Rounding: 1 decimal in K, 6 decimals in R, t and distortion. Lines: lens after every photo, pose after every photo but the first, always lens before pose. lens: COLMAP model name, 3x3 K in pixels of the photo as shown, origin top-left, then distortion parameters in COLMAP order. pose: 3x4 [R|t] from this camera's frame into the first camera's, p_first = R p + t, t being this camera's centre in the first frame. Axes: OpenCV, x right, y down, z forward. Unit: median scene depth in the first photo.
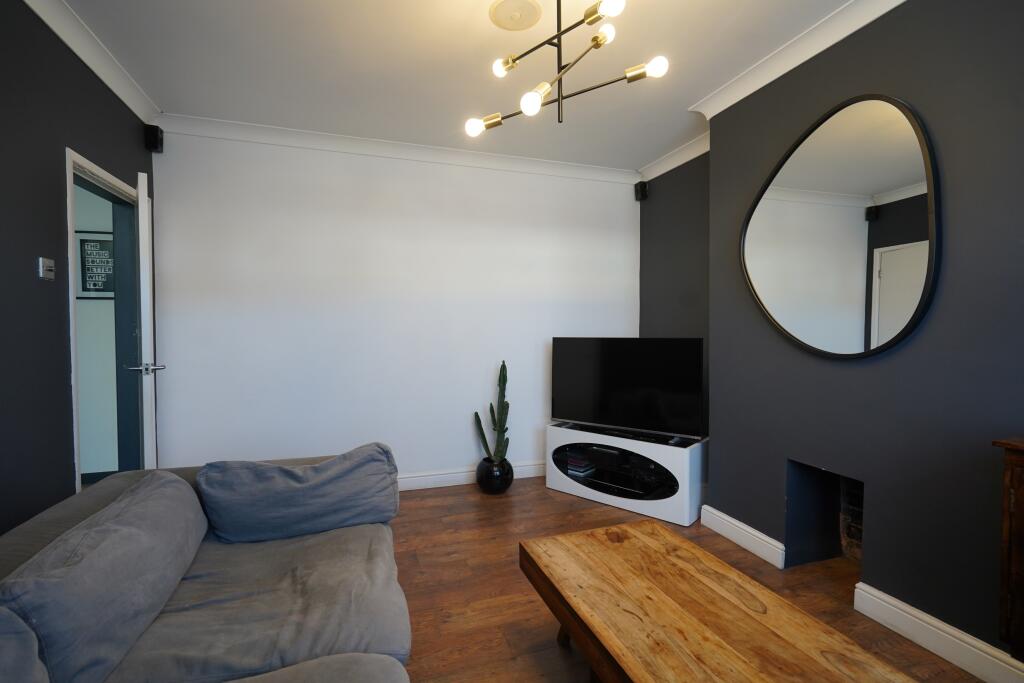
lens RADIAL K [[463.2, 0, 507.0], [0, 463.2, 344.6], [0, 0, 1]] dist [-0.002102, 0.000179]
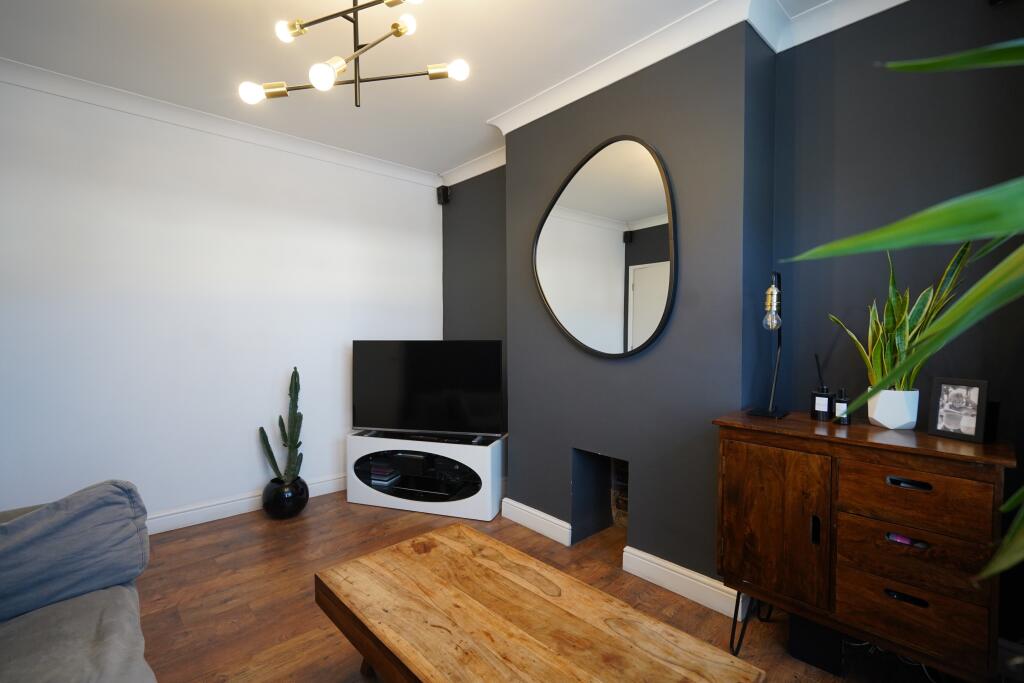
lens RADIAL K [[463.2, 0, 507.0], [0, 463.2, 344.6], [0, 0, 1]] dist [-0.002102, 0.000179]
pose [[0.914363, -0.009707, 0.404780, 0.007553], [0.011248, 0.999936, -0.001428, -0.004204], [-0.404740, 0.005859, 0.914413, 0.035499]]
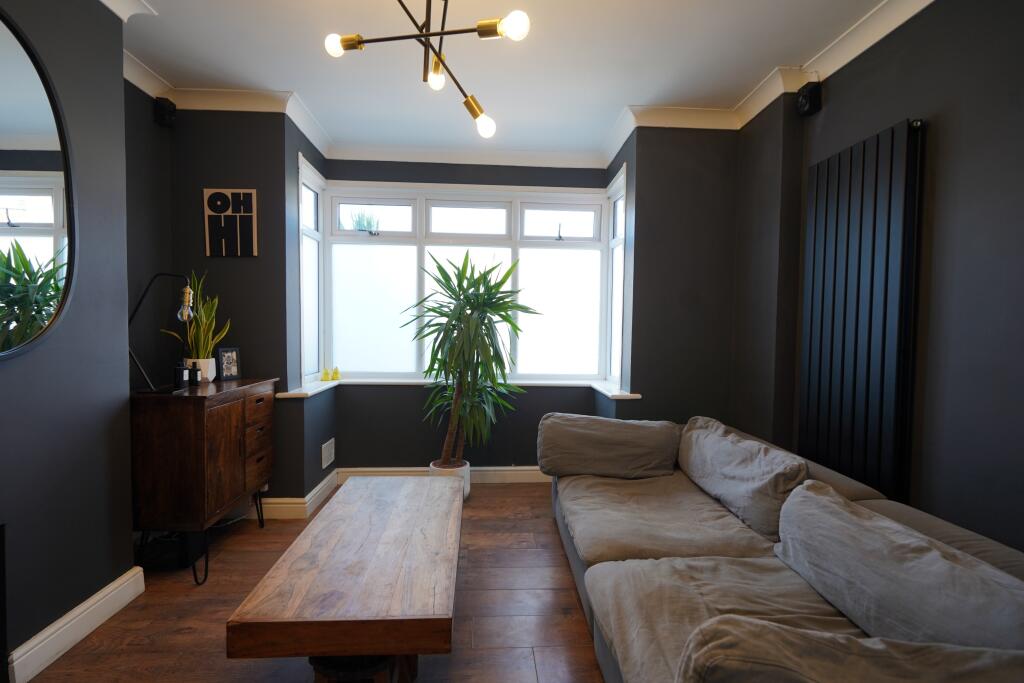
lens RADIAL K [[456.6, 0, 507.8], [0, 456.6, 346.9], [0, 0, 1]] dist [-0.000207, 0.000227]
pose [[-0.965062, -0.020493, 0.261218, -0.199782], [-0.002088, 0.997507, 0.070541, -0.041735], [-0.262012, 0.067531, -0.962699, 1.390358]]
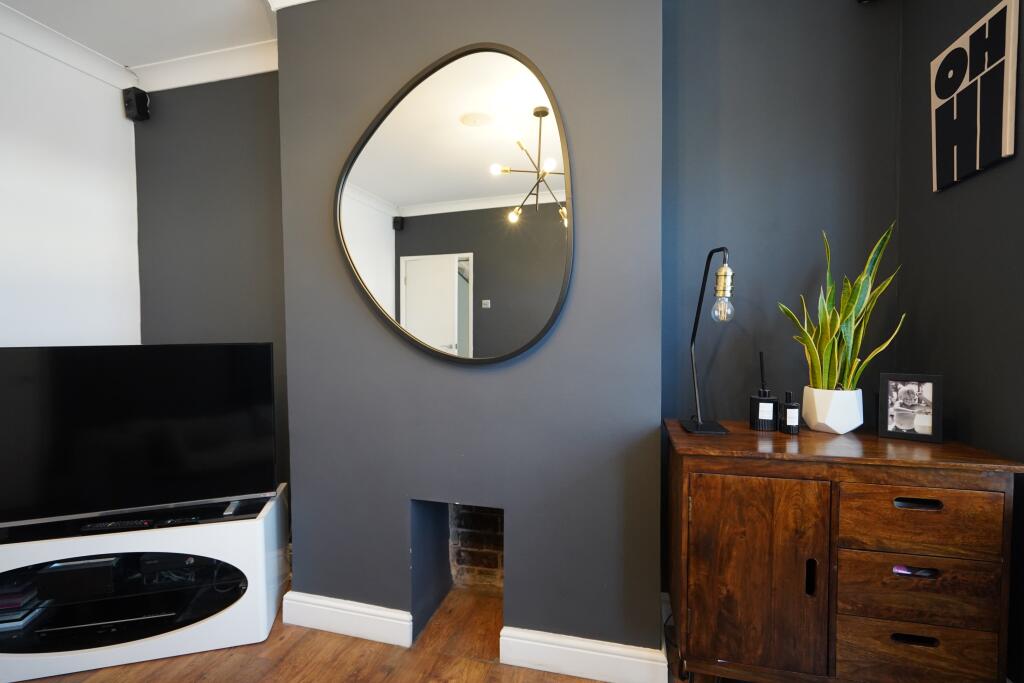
lens RADIAL K [[456.6, 0, 507.8], [0, 456.6, 346.9], [0, 0, 1]] dist [-0.000207, 0.000227]
pose [[0.543028, -0.028097, 0.839244, 0.076326], [0.031231, 0.999424, 0.013251, -0.009223], [-0.839133, 0.019015, 0.543593, 0.498250]]
